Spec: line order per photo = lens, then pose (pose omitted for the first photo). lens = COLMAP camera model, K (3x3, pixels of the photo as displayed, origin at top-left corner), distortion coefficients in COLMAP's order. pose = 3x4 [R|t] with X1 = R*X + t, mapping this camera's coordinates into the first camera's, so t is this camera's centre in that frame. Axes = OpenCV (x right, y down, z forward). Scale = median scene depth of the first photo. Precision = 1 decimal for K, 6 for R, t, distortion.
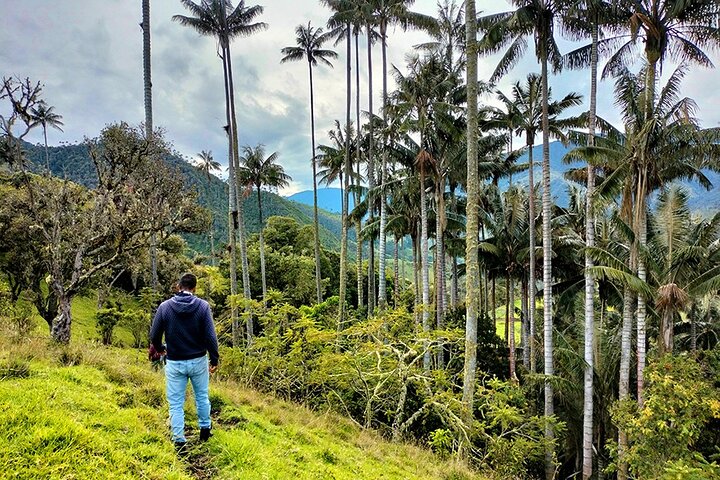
lens RADIAL K [[545.5, 0, 359.0], [0, 545.5, 267.9], [0, 0, 1]] dist [0.099832, -0.135210]
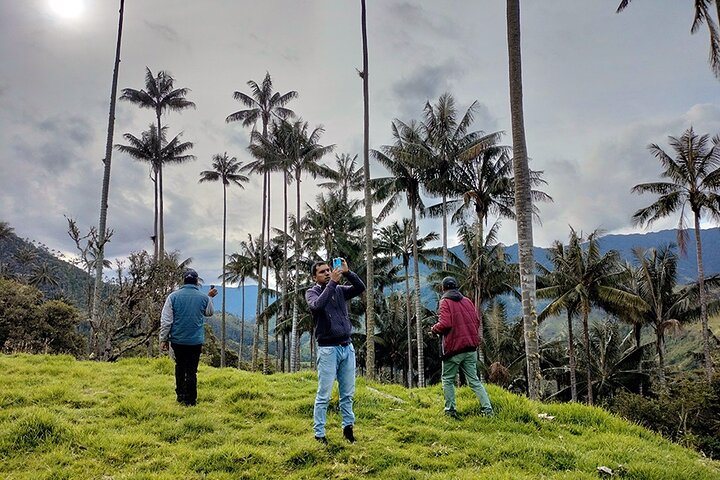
lens RADIAL K [[545.5, 0, 359.0], [0, 545.5, 267.9], [0, 0, 1]] dist [0.099832, -0.135210]
pose [[0.977817, 0.029891, 0.207319, -0.082296], [0.007932, 0.983772, -0.179249, 0.026350], [-0.209312, 0.176917, 0.961711, -0.270115]]
